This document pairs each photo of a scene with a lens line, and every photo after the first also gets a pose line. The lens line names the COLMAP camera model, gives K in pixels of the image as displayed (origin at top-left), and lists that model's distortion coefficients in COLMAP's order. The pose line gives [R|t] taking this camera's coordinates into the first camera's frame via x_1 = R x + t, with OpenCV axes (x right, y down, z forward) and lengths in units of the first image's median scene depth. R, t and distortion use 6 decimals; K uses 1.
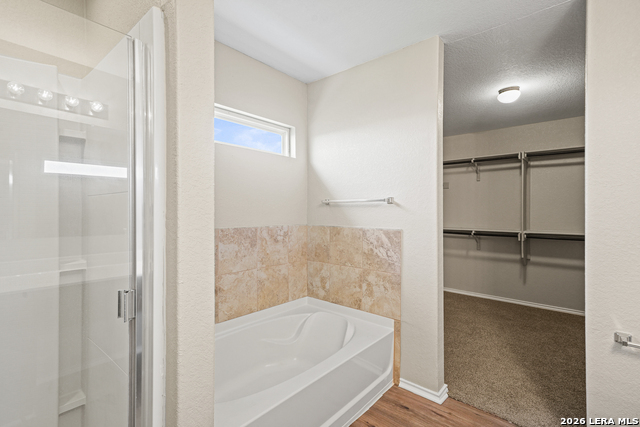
lens RADIAL K [[291.3, 0, 320.1], [0, 291.3, 215.2], [0, 0, 1]] dist [-0.001392, 0.000538]
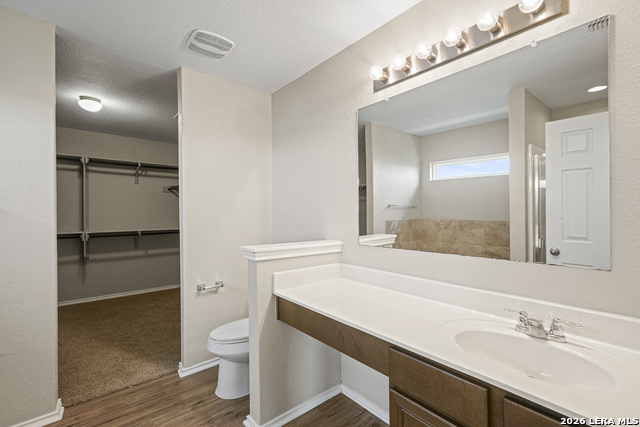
lens RADIAL K [[276.3, 0, 317.5], [0, 276.3, 217.7], [0, 0, 1]] dist [0.001377, 0.000591]
pose [[0.150760, -0.021748, 0.988331, -0.277712], [0.012185, 0.999723, 0.020140, -0.009016], [-0.988495, 0.009006, 0.150983, 0.032974]]
